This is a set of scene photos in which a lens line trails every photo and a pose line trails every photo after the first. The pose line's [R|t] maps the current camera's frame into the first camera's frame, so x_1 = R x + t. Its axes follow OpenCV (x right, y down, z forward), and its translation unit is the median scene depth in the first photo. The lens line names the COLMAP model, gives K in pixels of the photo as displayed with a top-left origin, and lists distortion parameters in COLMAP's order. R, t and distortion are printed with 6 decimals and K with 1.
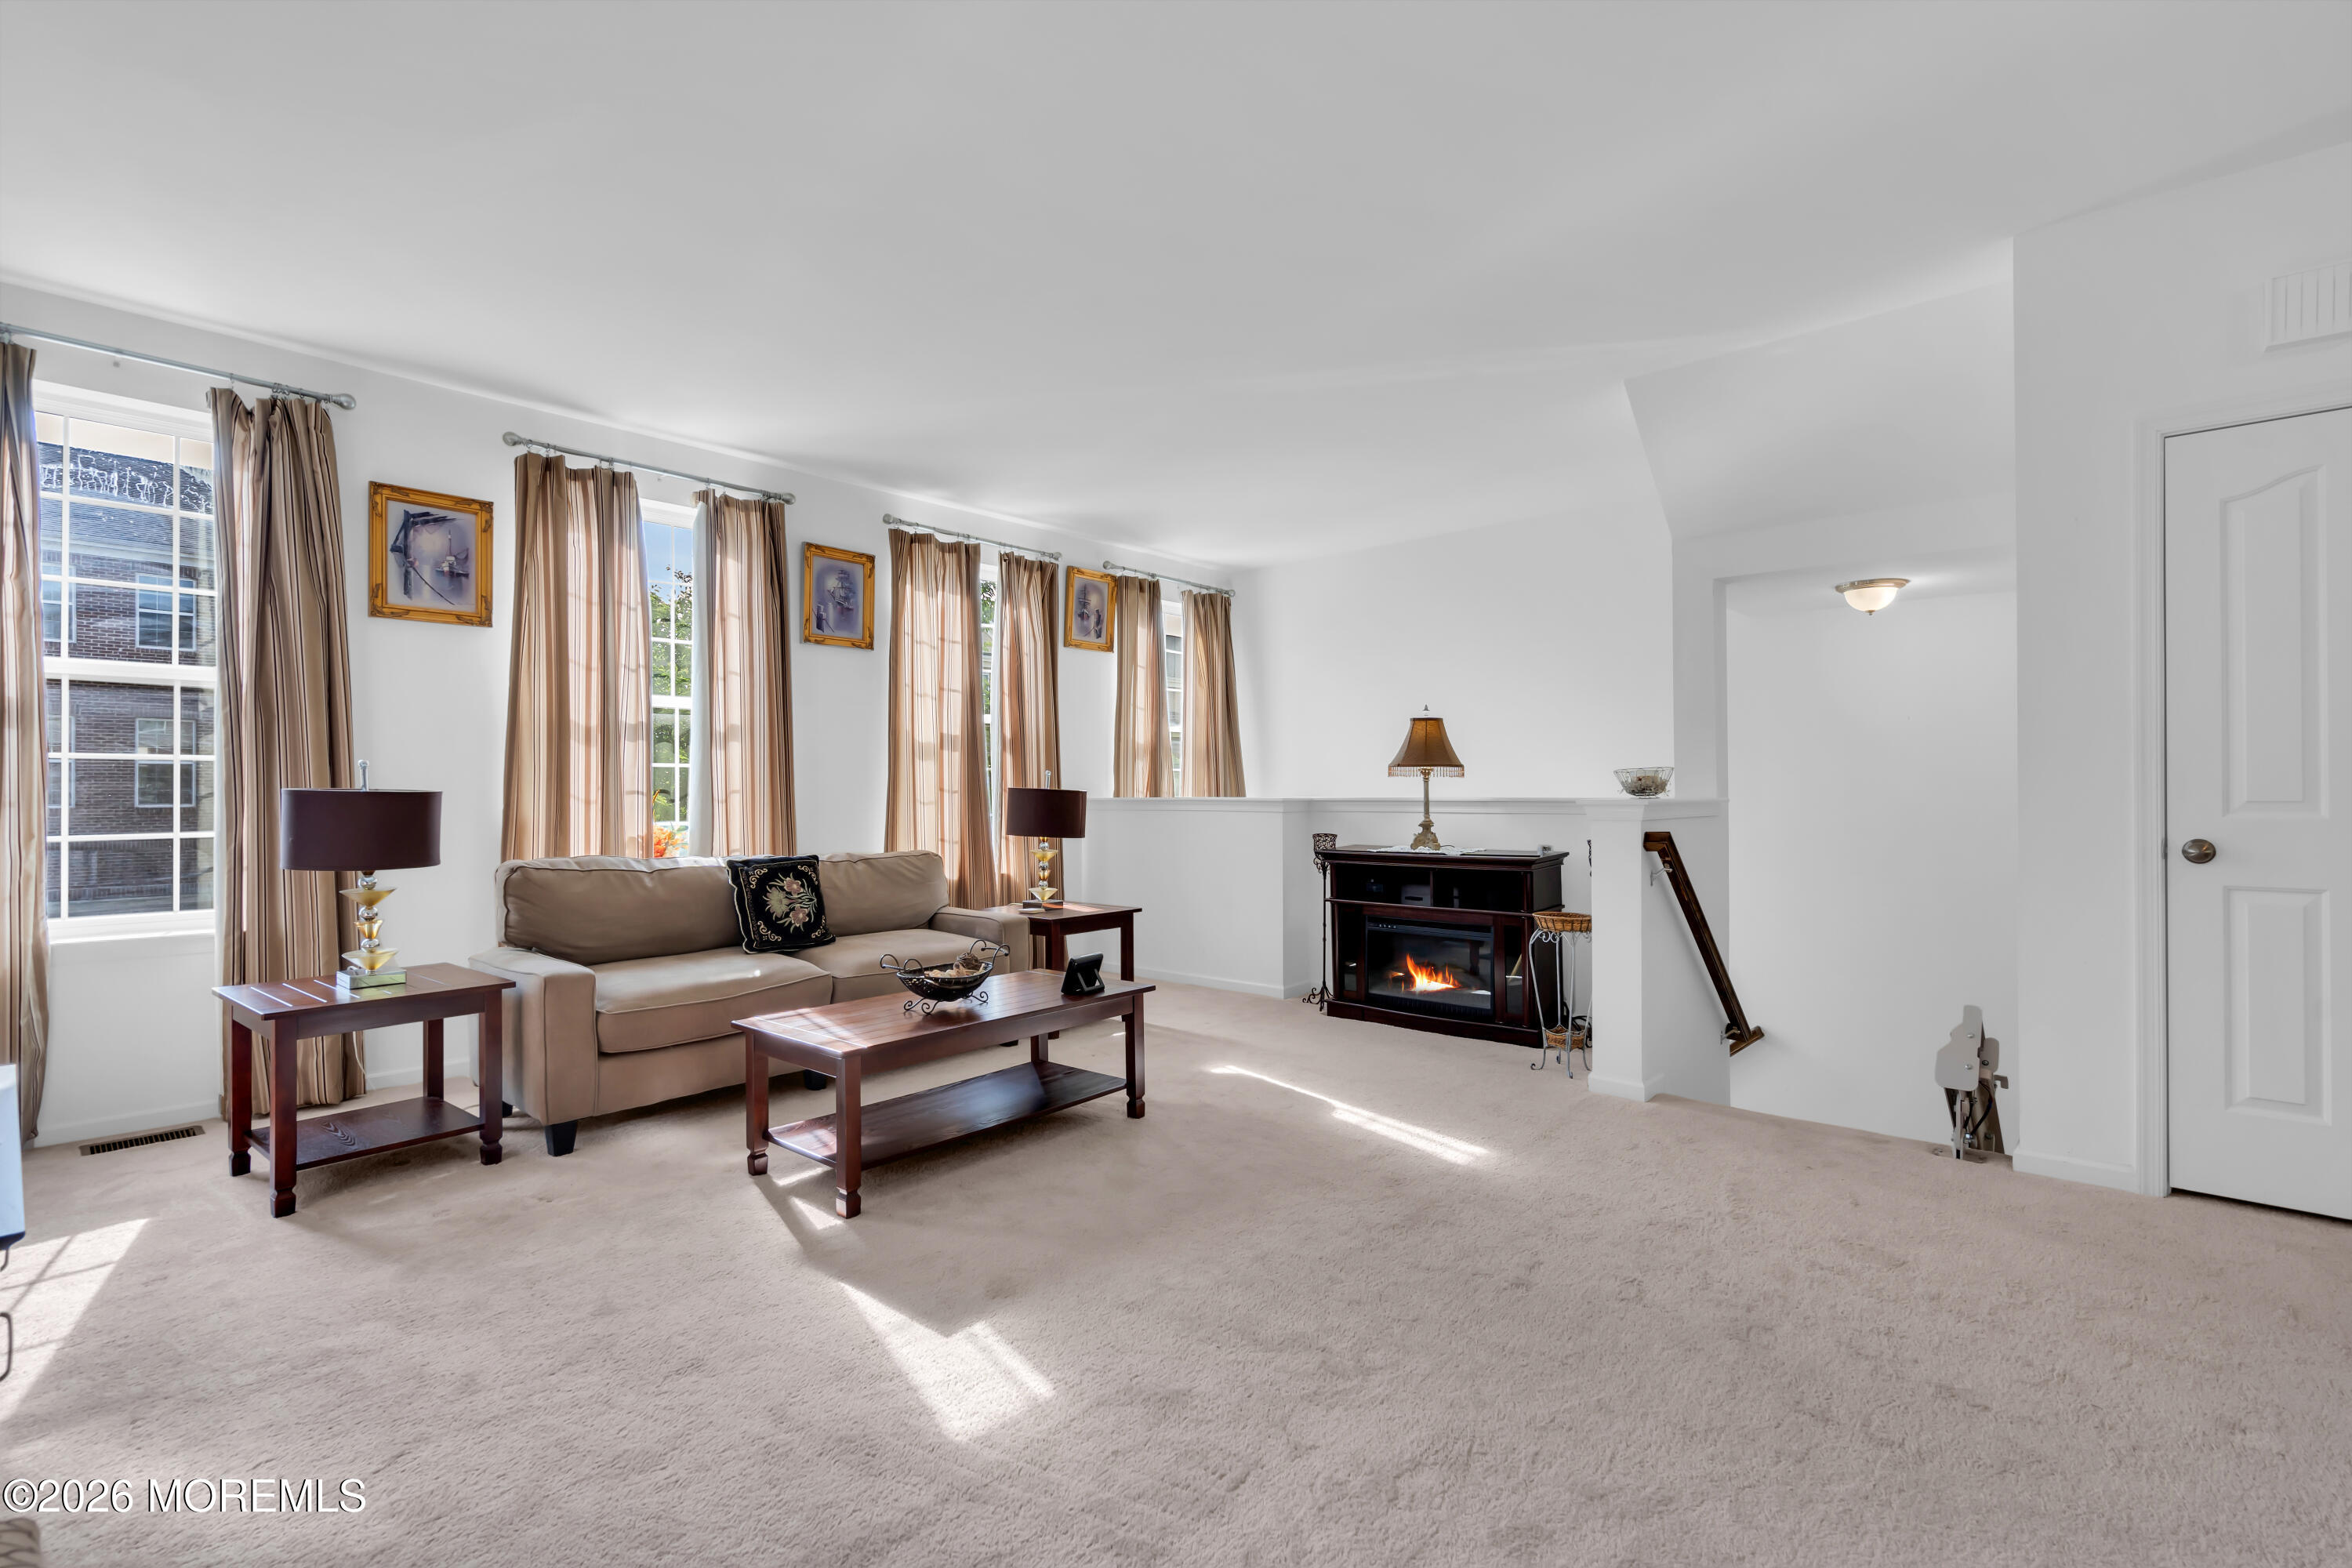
lens RADIAL K [[1055.8, 0, 1188.5], [0, 1055.8, 784.7], [0, 0, 1]] dist [0.002357, 0.000552]
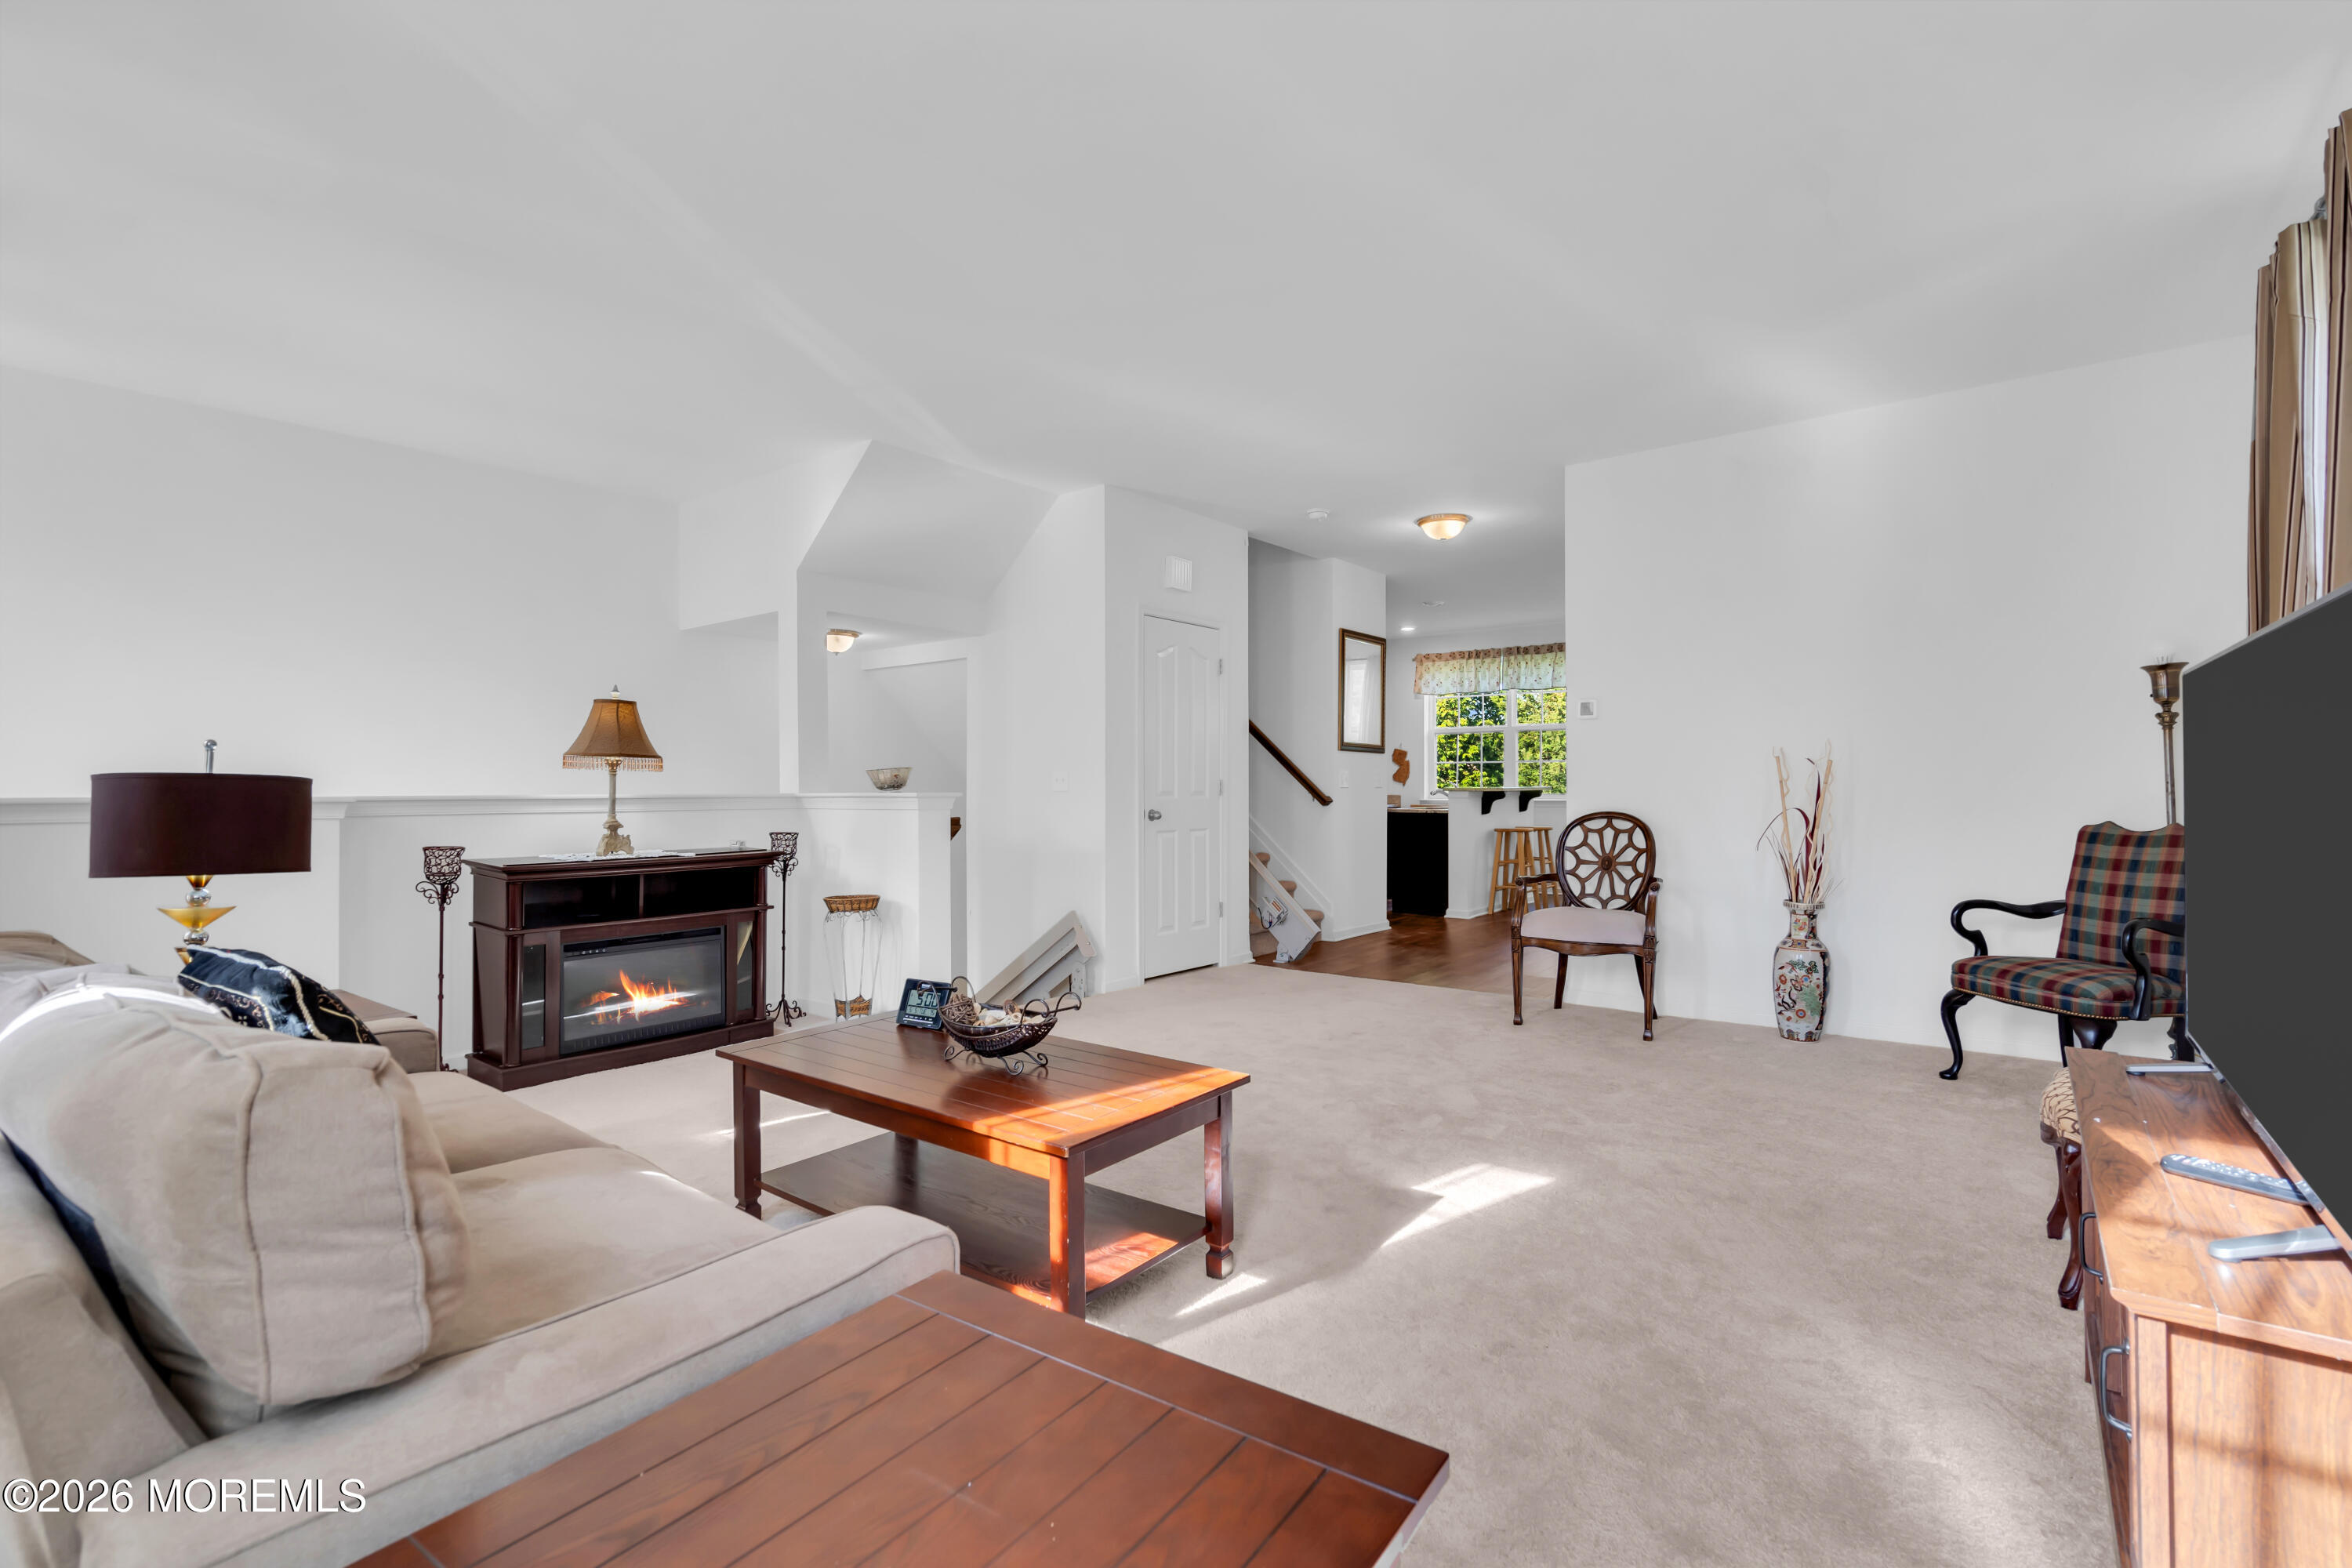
lens RADIAL K [[1055.8, 0, 1188.5], [0, 1055.8, 784.7], [0, 0, 1]] dist [0.002357, 0.000552]
pose [[-0.062403, 0.001339, 0.998050, -0.654313], [-0.007802, 0.999968, -0.001829, 0.002537], [-0.998021, -0.007901, -0.062391, 0.595451]]
